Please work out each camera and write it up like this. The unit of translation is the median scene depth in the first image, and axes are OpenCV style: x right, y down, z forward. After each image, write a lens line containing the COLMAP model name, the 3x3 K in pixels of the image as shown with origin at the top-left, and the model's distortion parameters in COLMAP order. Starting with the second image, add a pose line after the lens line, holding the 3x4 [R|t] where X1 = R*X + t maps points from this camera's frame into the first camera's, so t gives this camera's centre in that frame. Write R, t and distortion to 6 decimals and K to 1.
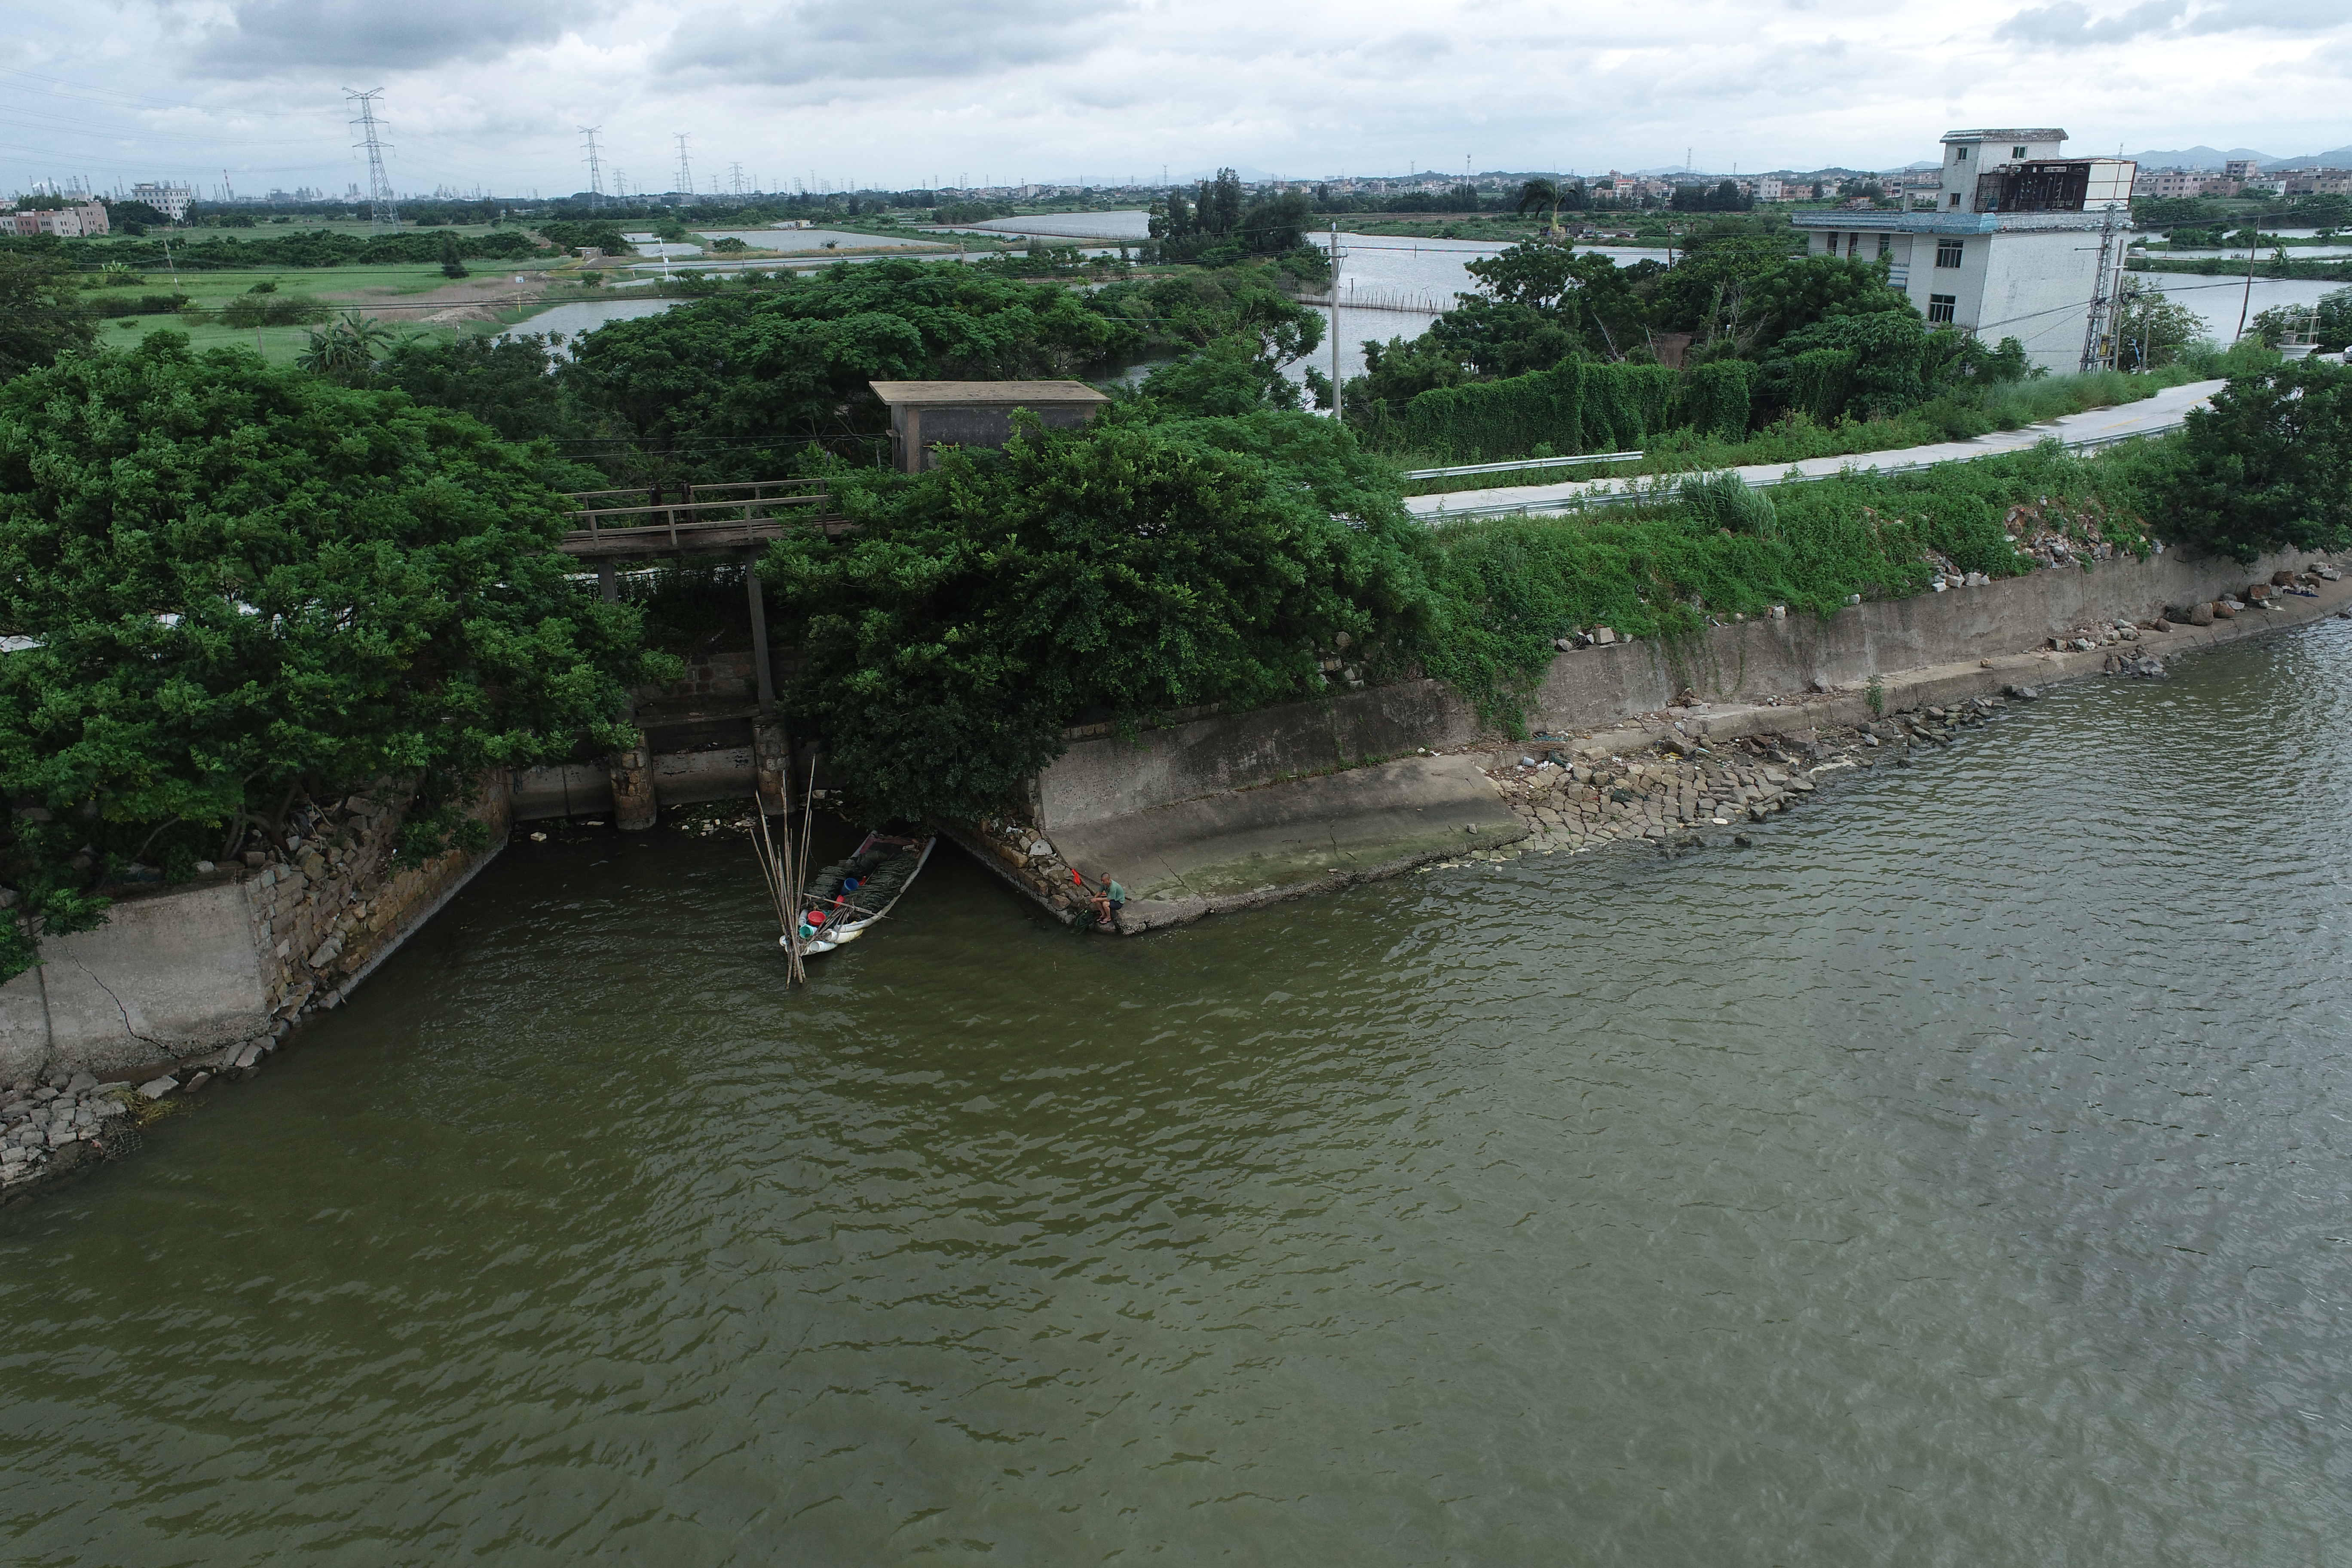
lens RADIAL K [[1604.8, 0, 1197.1], [0, 1604.8, 797.4], [0, 0, 1]] dist [-0.018167, 0.011413]
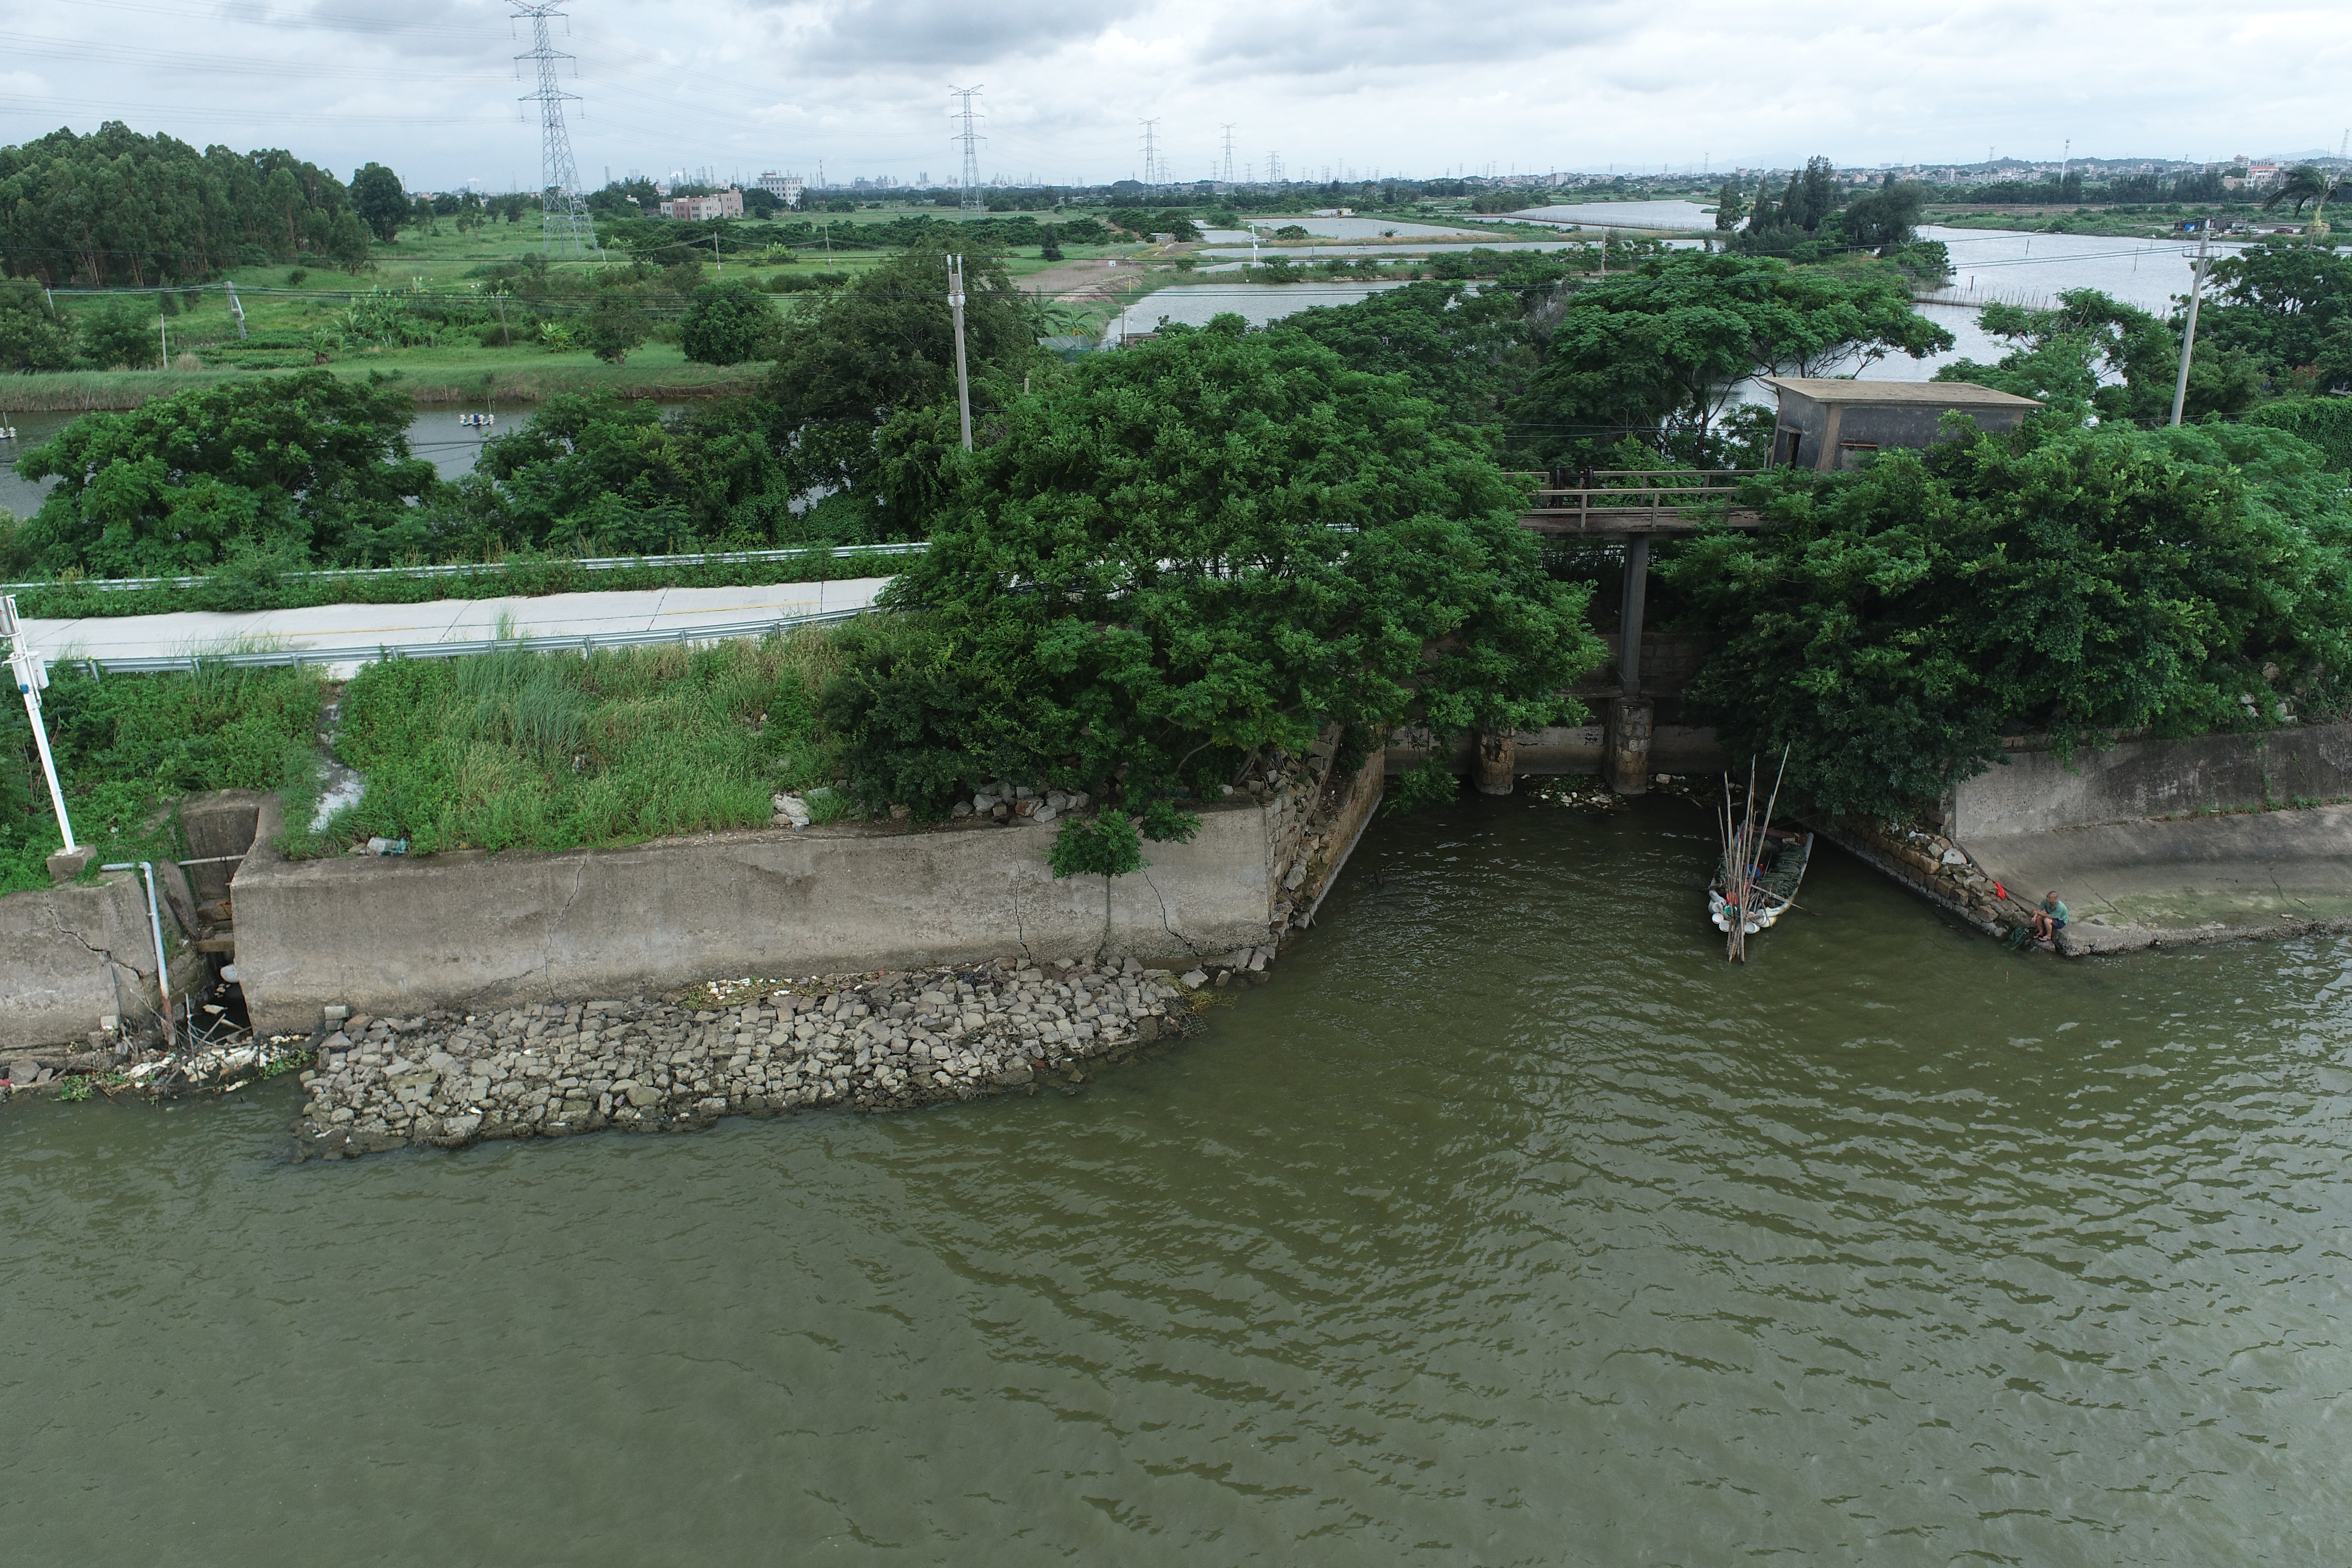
lens RADIAL K [[1604.8, 0, 1186.5], [0, 1604.8, 815.1], [0, 0, 1]] dist [-0.018167, 0.011413]
pose [[0.954593, 0.107585, -0.277808, -0.260924], [-0.103056, 0.994196, 0.030901, 0.022864], [0.279520, -0.000868, 0.960140, -0.075783]]
